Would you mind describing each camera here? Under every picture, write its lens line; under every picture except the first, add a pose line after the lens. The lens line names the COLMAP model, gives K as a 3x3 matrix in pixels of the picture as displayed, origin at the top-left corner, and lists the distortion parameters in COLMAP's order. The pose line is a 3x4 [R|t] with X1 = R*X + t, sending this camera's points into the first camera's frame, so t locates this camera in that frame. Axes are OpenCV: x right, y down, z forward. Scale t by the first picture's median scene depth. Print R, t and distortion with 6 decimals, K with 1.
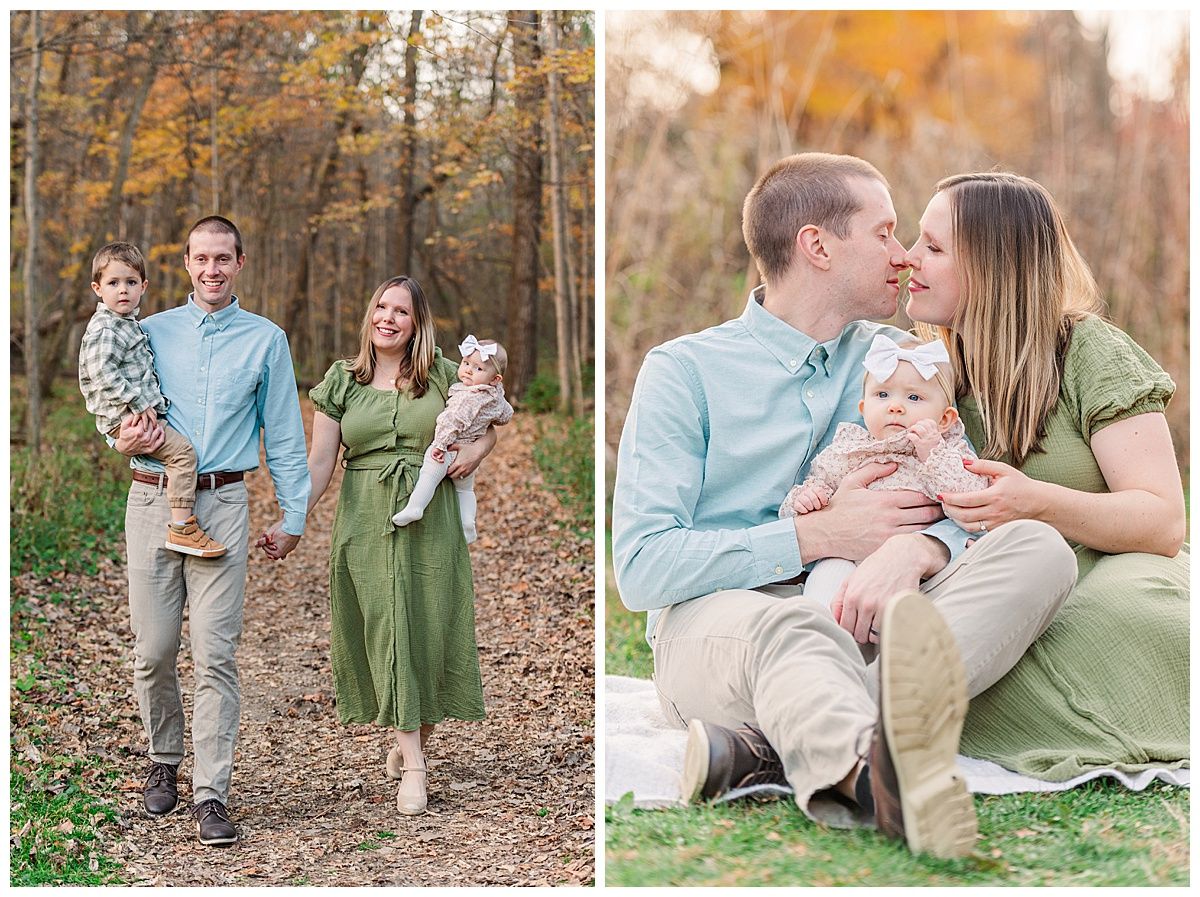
lens RADIAL K [[2716.3, 0, 600.0], [0, 2716.3, 448.5], [0, 0, 1]] dist [-0.315641, -0.113310]
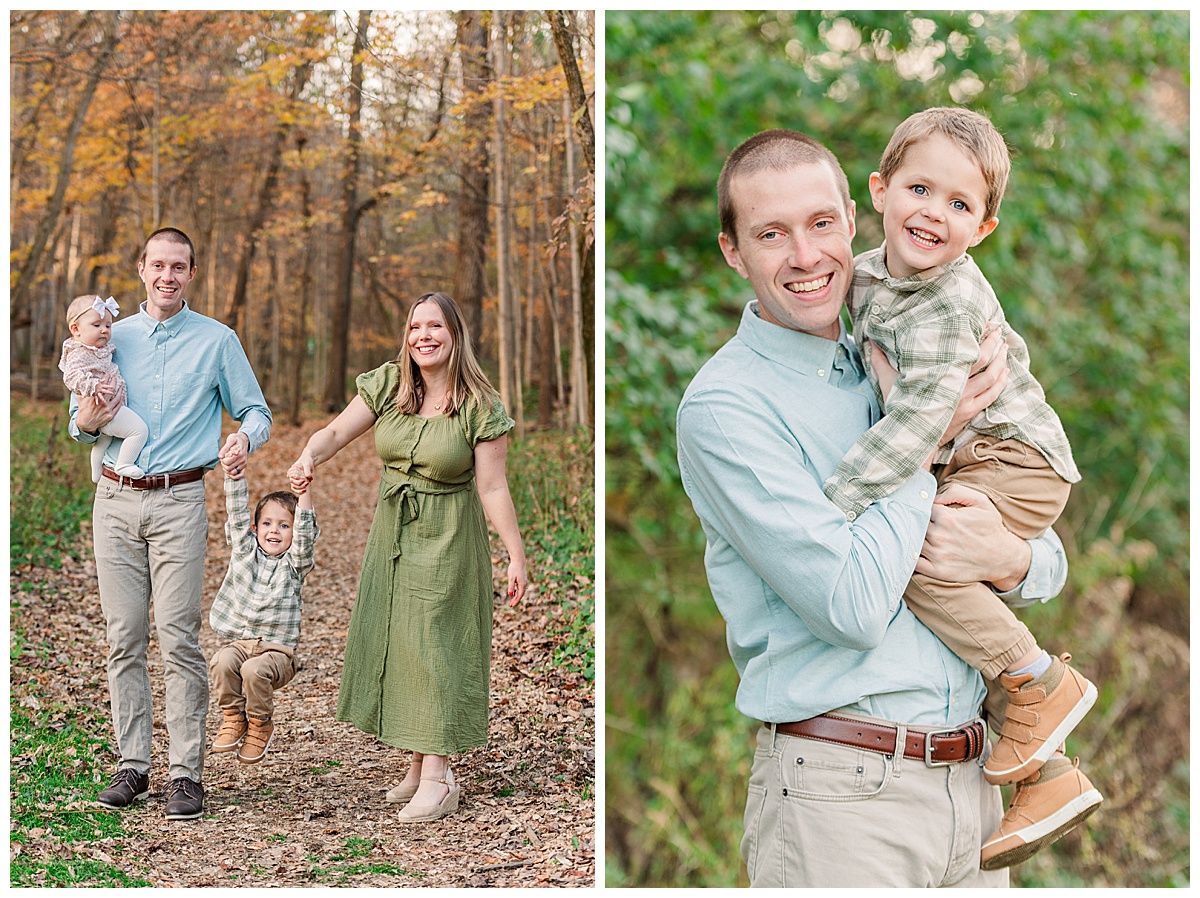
lens RADIAL K [[3508.6, 0, 600.0], [0, 3508.6, 449.0], [0, 0, 1]] dist [-0.332877, -1.267019]
pose [[0.999745, 0.021547, 0.006687, 0.015345], [-0.021442, 0.999653, -0.015297, 0.012976], [-0.007014, 0.015149, 0.999861, -0.328830]]
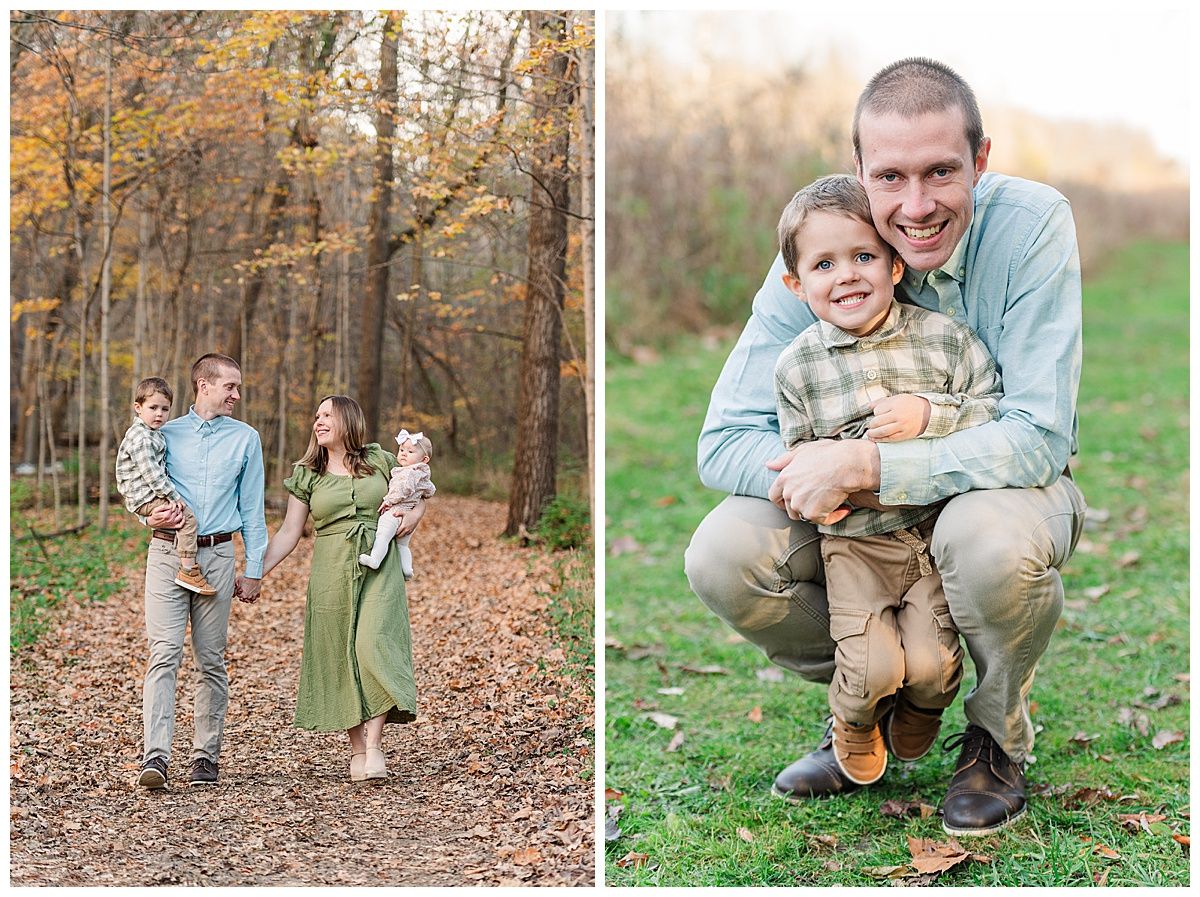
lens RADIAL K [[2867.1, 0, 600.0], [0, 2867.1, 448.5], [0, 0, 1]] dist [-0.090032, -0.018042]
pose [[0.999826, 0.017889, -0.005312, -0.009618], [-0.018089, 0.999017, -0.040478, -0.010735], [0.004583, 0.040567, 0.999166, 0.303031]]
